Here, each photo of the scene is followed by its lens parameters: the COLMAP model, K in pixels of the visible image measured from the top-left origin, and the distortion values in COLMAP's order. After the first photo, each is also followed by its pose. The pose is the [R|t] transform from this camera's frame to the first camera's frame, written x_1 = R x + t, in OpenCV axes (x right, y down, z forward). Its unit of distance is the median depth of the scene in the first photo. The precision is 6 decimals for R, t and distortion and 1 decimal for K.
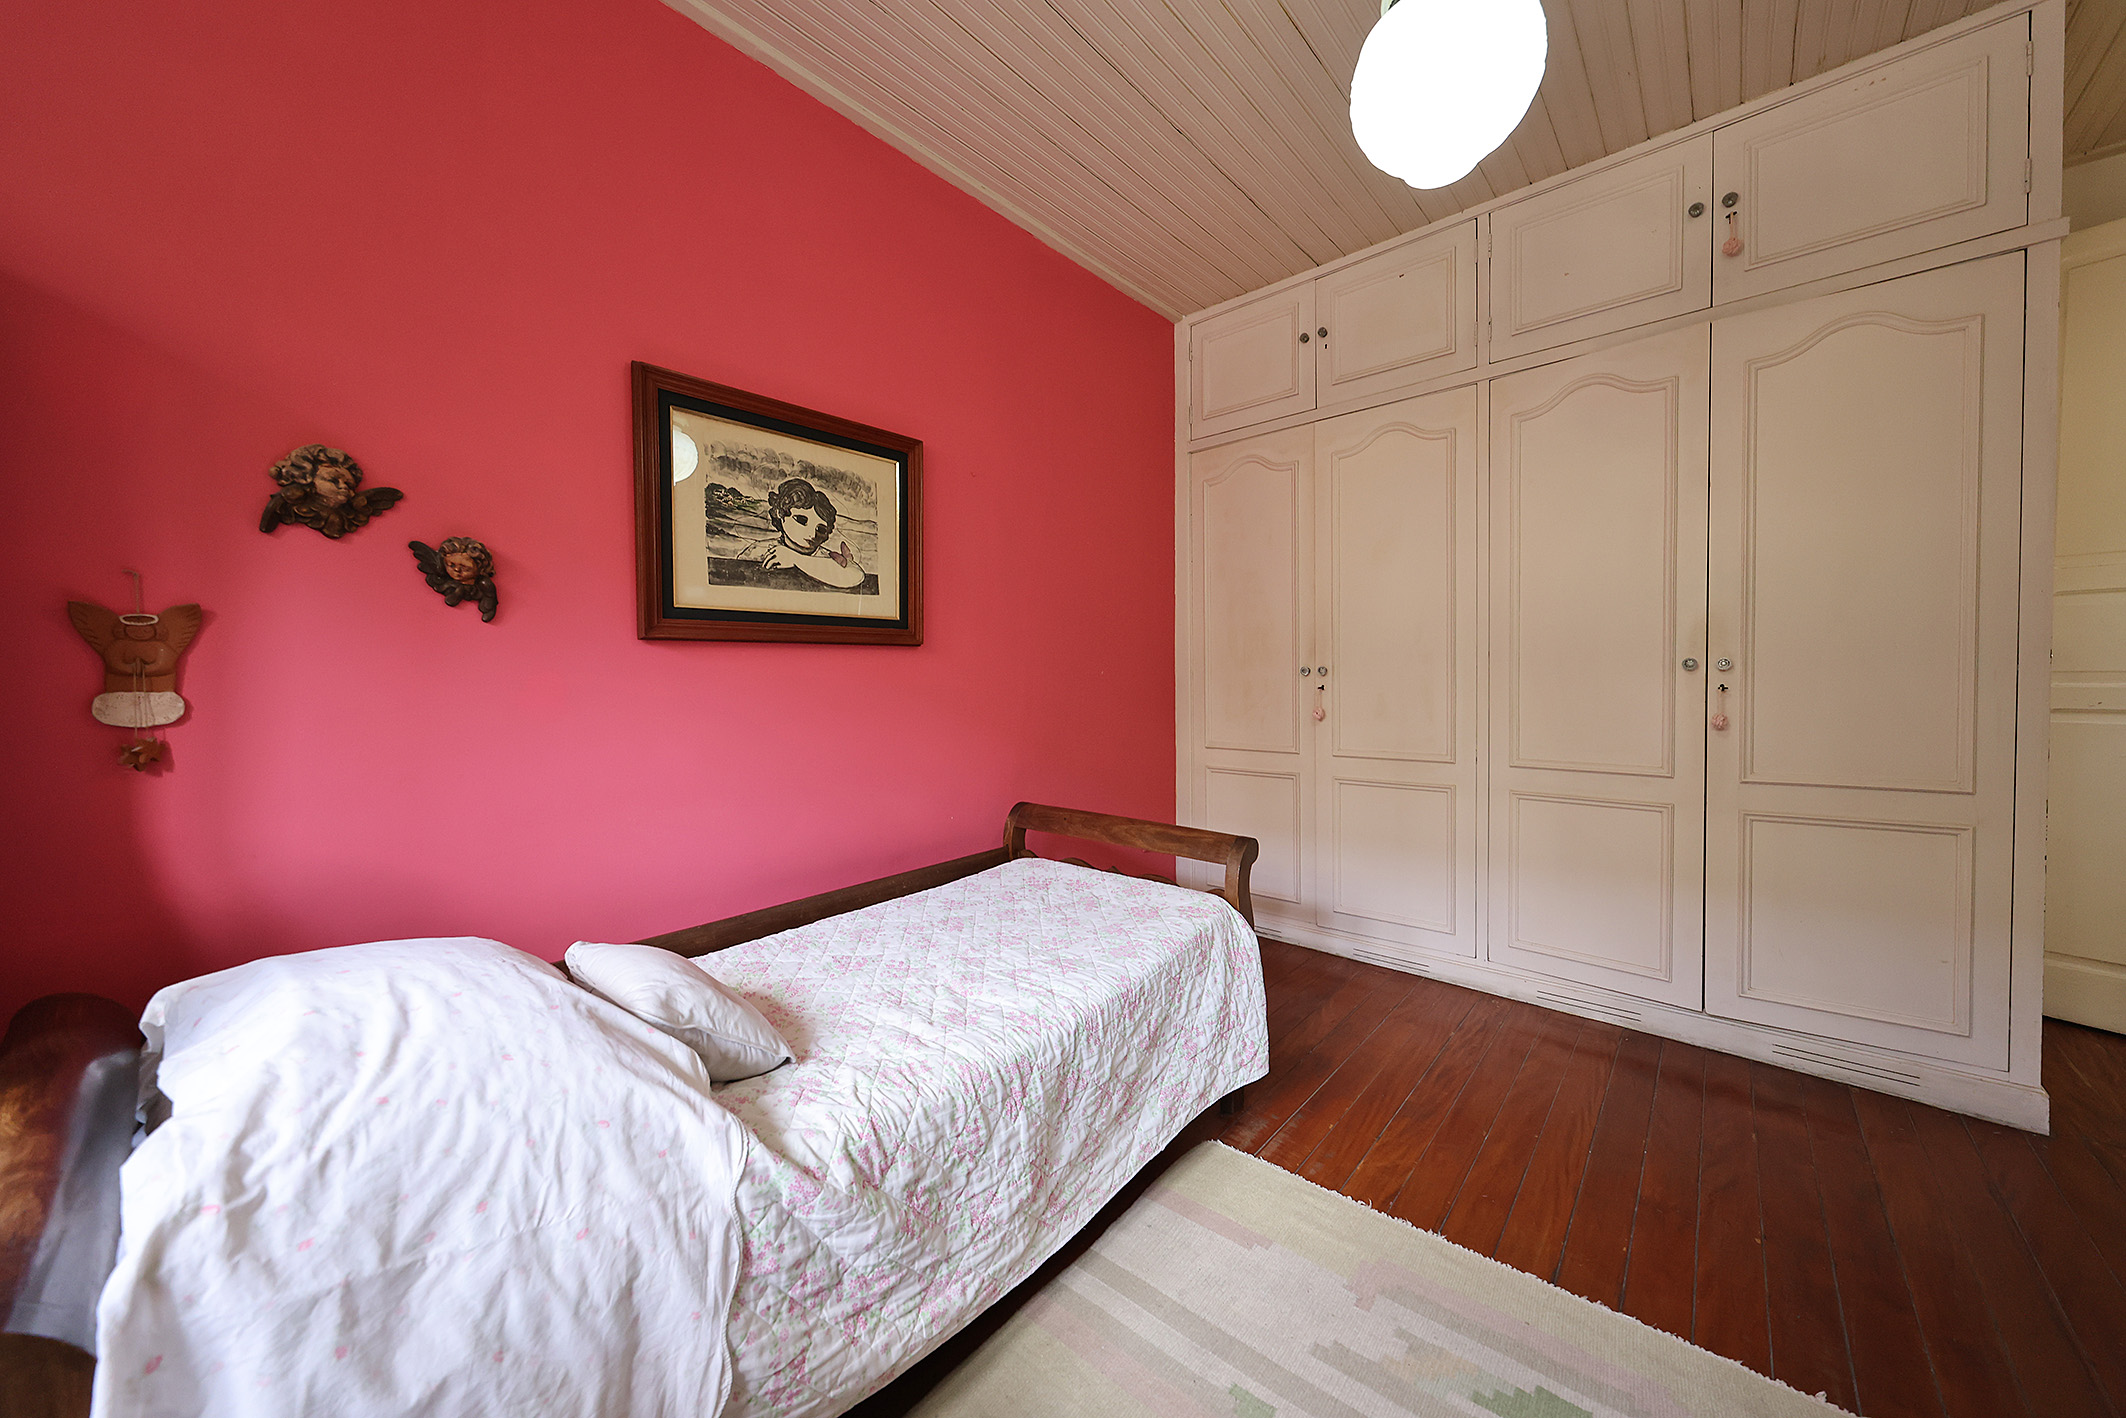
lens RADIAL K [[747.9, 0, 1065.7], [0, 747.9, 704.1], [0, 0, 1]] dist [0.002153, 0.000087]
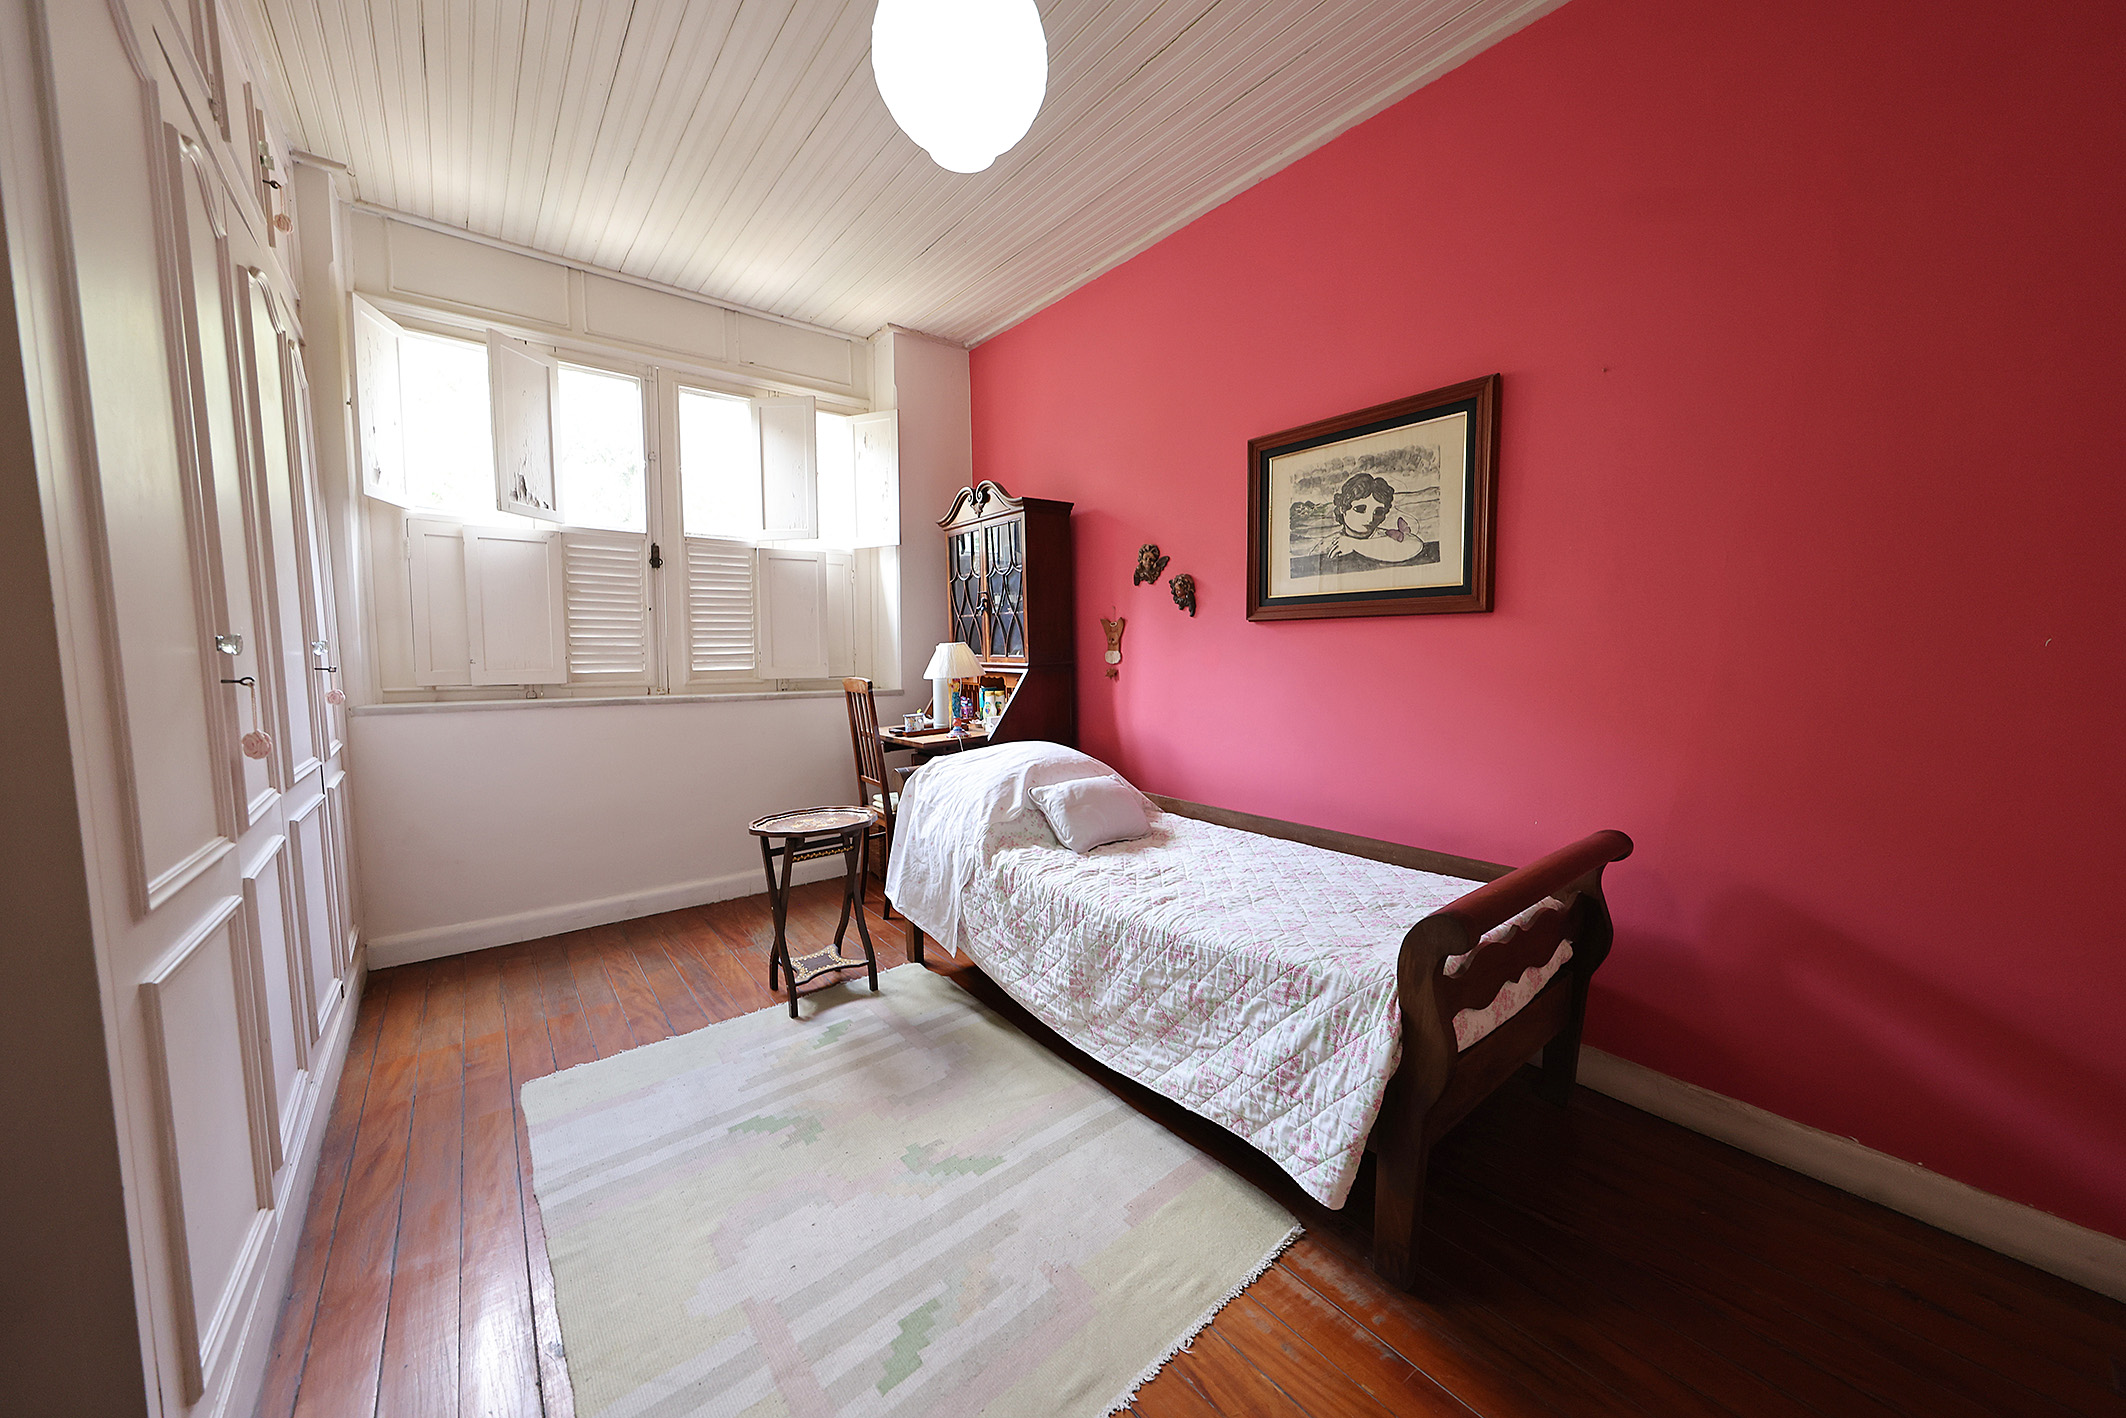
lens RADIAL K [[747.9, 0, 1067.5], [0, 747.9, 708.0], [0, 0, 1]] dist [0.002153, 0.000087]
pose [[-0.171778, 0.088984, -0.981109, 0.937815], [-0.034016, 0.994783, 0.096180, -0.040981], [0.984548, 0.049895, -0.167855, 0.821178]]
